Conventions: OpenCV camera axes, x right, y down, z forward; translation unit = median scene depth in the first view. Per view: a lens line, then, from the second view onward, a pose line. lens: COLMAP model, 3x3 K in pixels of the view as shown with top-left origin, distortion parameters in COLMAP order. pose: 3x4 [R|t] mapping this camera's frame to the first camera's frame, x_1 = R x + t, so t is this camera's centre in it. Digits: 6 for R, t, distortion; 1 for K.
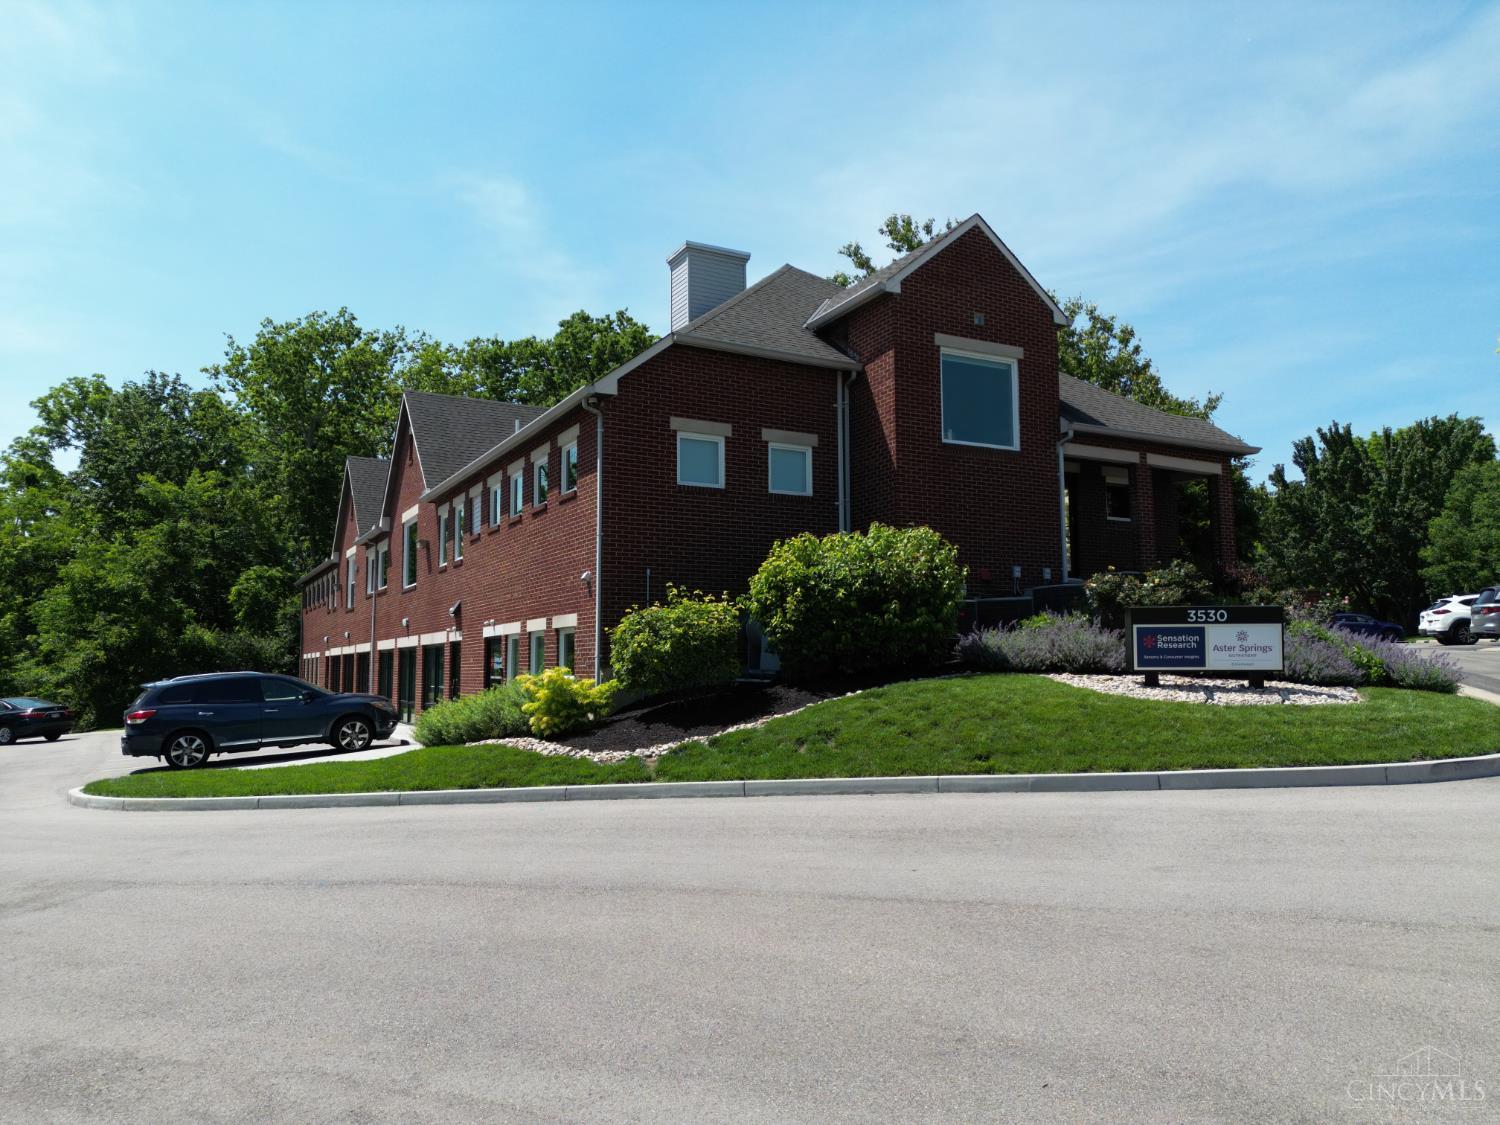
lens RADIAL K [[1048.5, 0, 755.4], [0, 1048.5, 561.3], [0, 0, 1]] dist [0.075228, -0.071686]
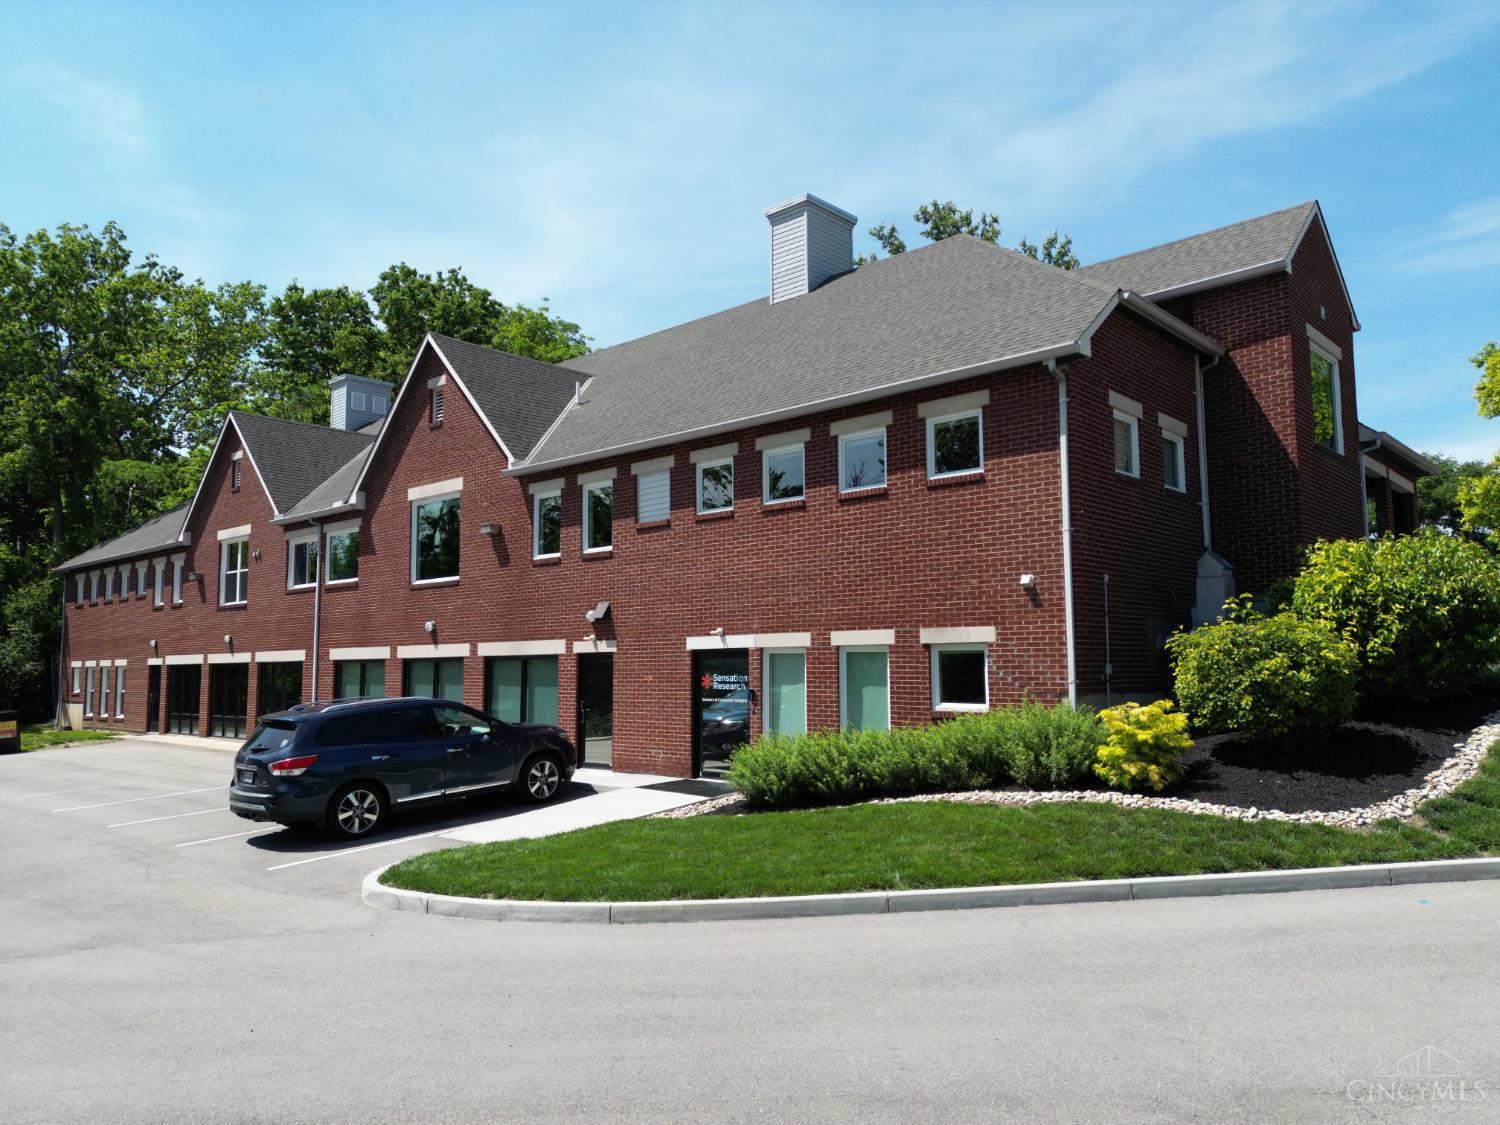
lens RADIAL K [[1048.5, 0, 752.4], [0, 1048.5, 563.7], [0, 0, 1]] dist [0.075228, -0.071686]
pose [[0.946146, 0.032250, 0.322129, -0.541951], [-0.032439, 0.999462, -0.004781, 0.010537], [-0.322110, -0.005926, 0.946684, 0.269466]]
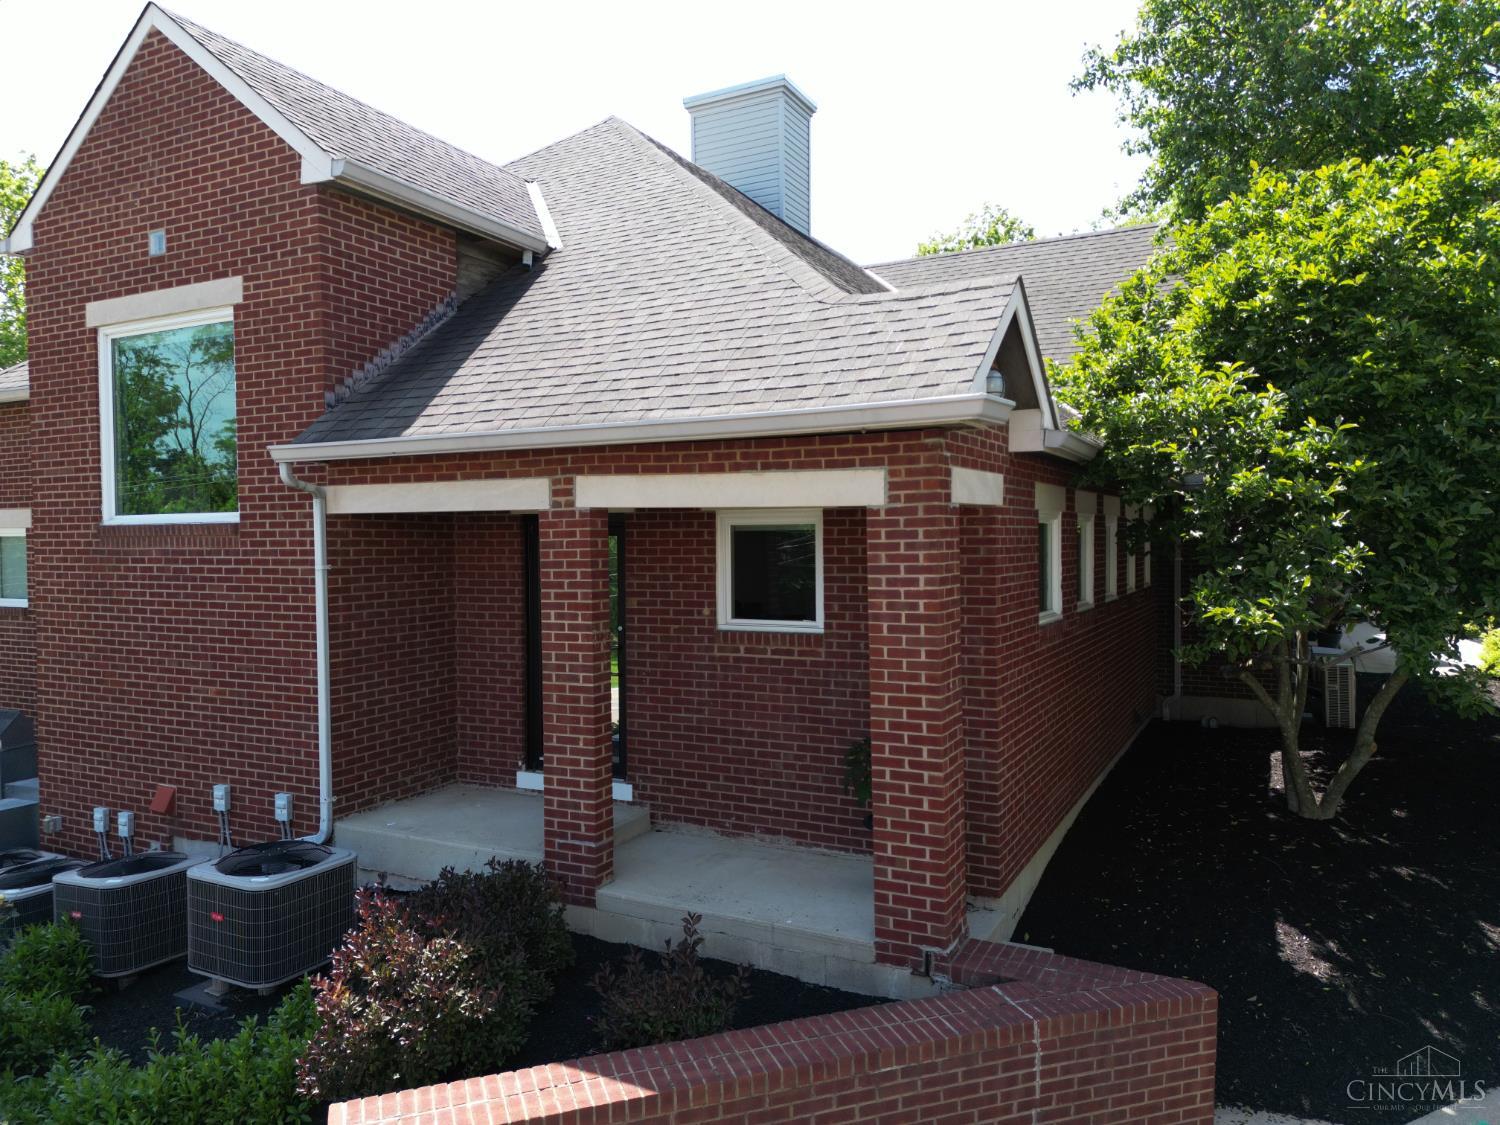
lens RADIAL K [[1048.5, 0, 756.0], [0, 1048.5, 557.7], [0, 0, 1]] dist [0.075228, -0.071686]
pose [[0.561419, 0.021153, -0.827261, 0.731160], [0.087068, 0.992615, 0.084470, -0.107177], [0.822939, -0.119452, 0.555431, 0.919308]]
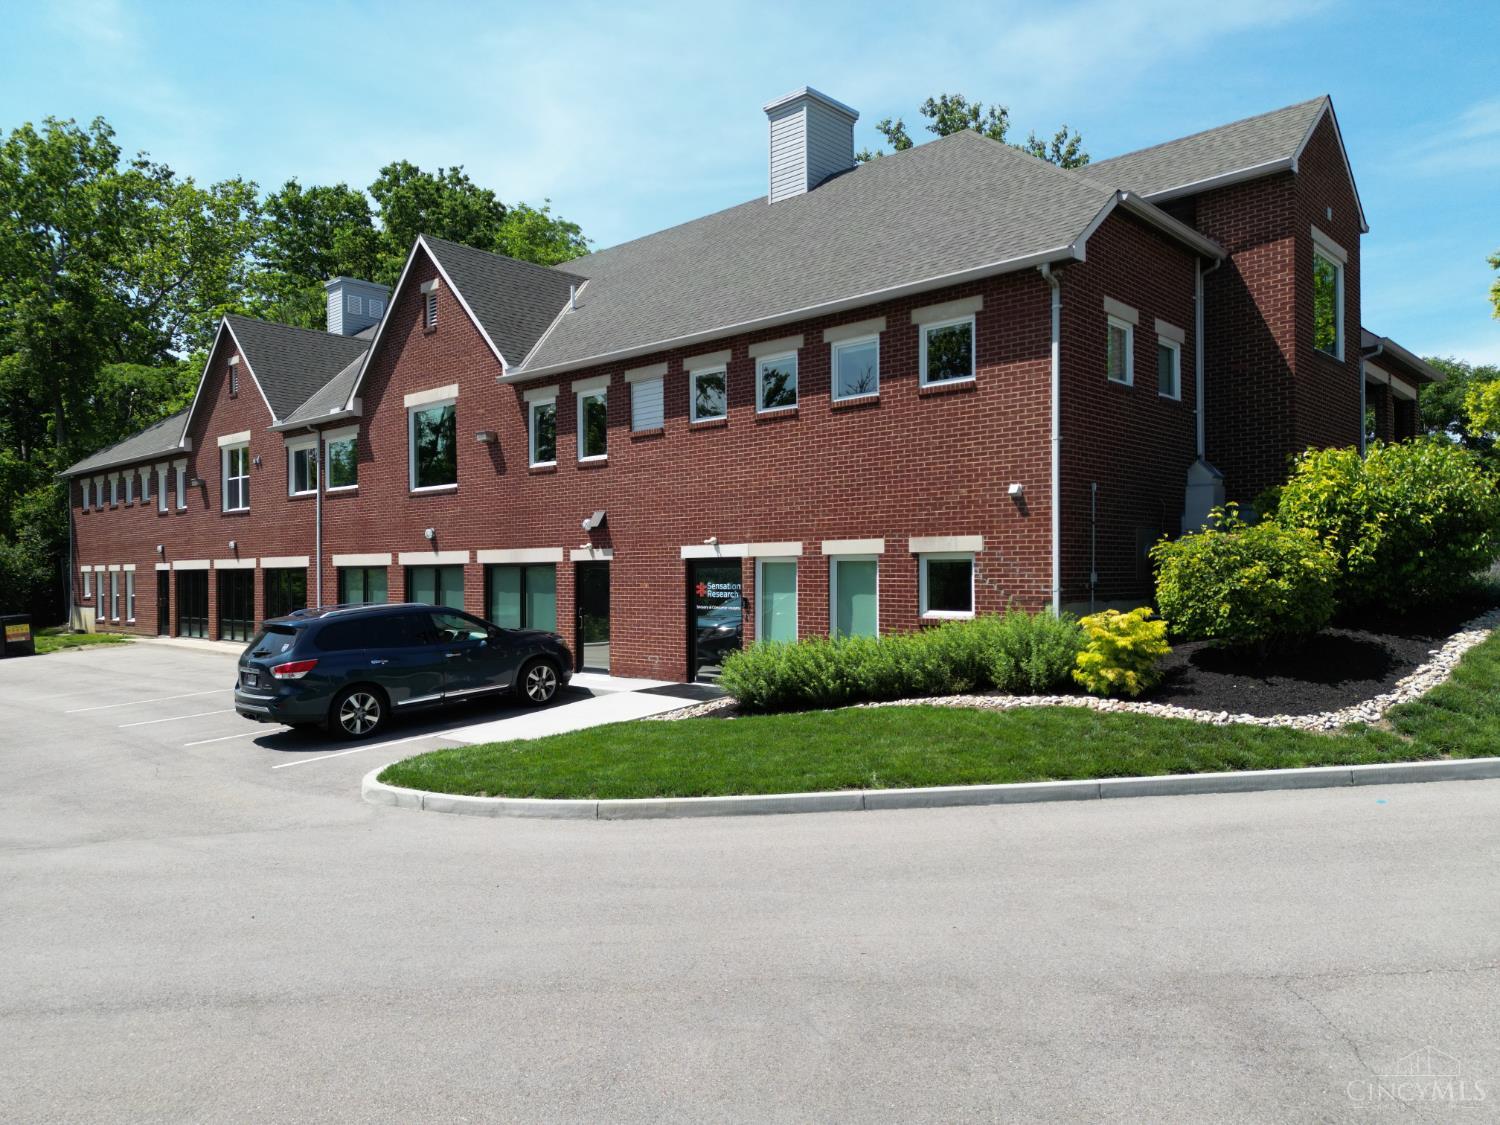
lens RADIAL K [[1048.5, 0, 752.8], [0, 1048.5, 563.4], [0, 0, 1]] dist [0.075228, -0.071686]
pose [[0.948408, 0.005270, 0.317010, -0.532214], [-0.033449, 0.995945, 0.083512, 0.008480], [-0.315284, -0.089807, 0.944738, 0.259810]]
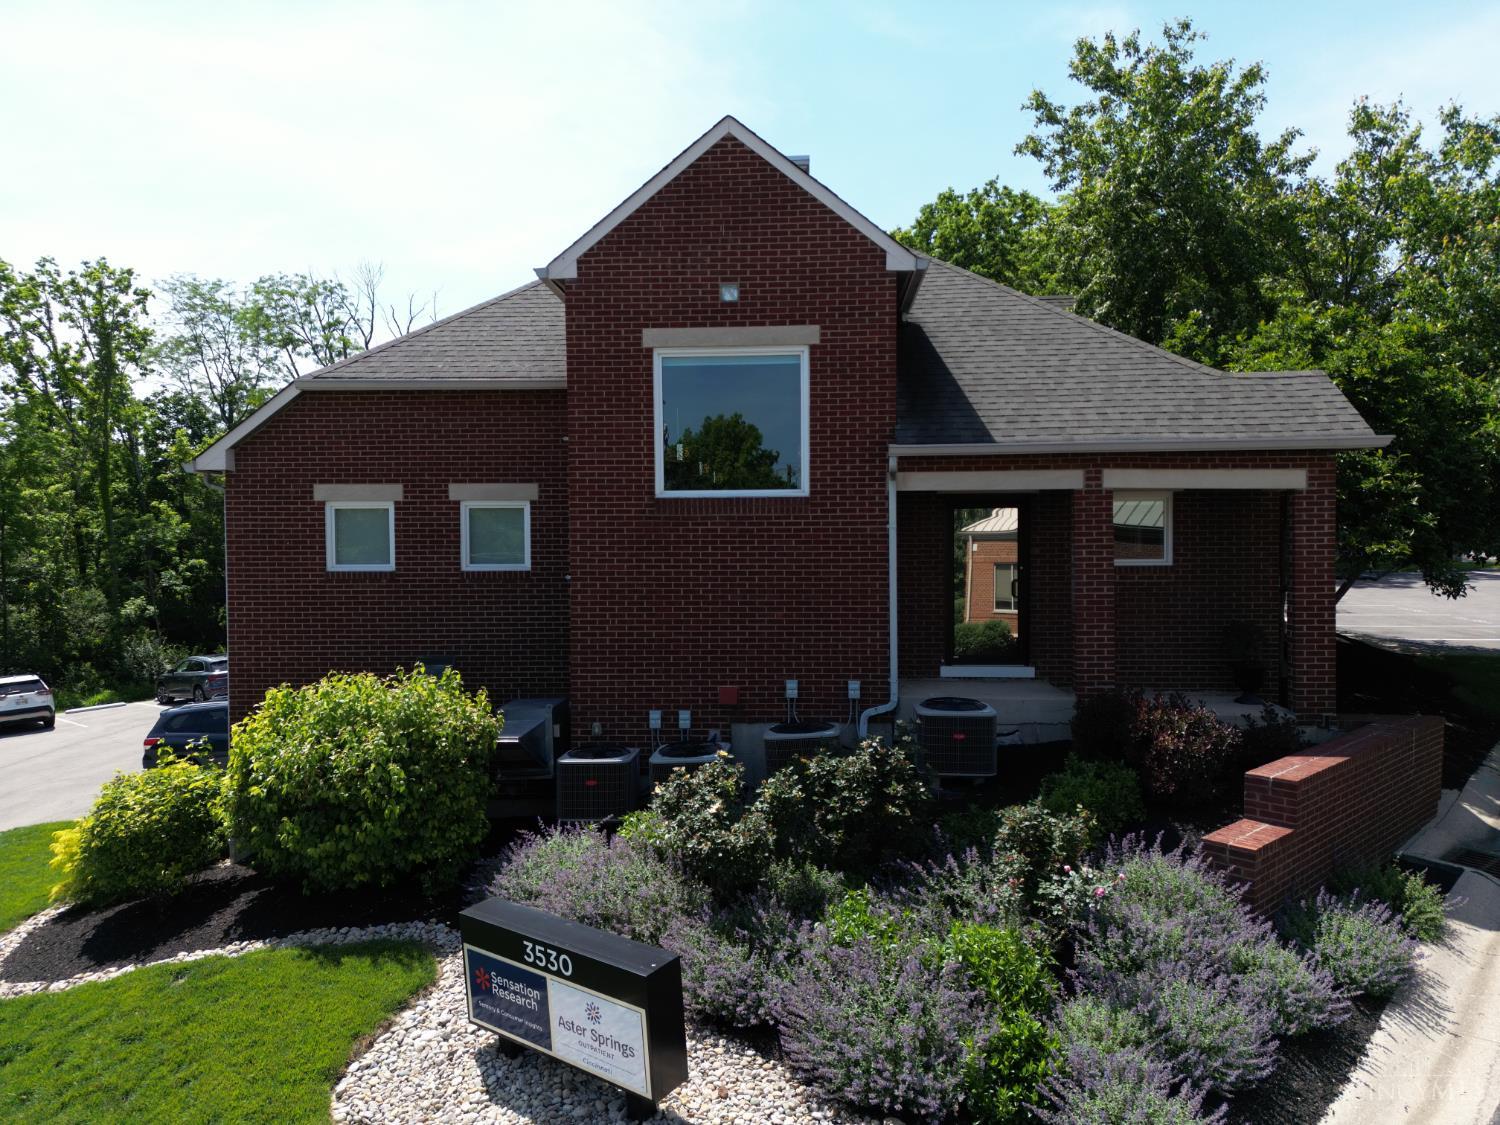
lens RADIAL K [[1048.5, 0, 752.7], [0, 1048.5, 560.3], [0, 0, 1]] dist [0.075228, -0.071686]
pose [[0.849162, 0.016980, -0.527860, 0.548481], [0.052507, 0.991817, 0.116372, -0.139462], [0.525517, -0.126535, 0.841321, 0.444243]]
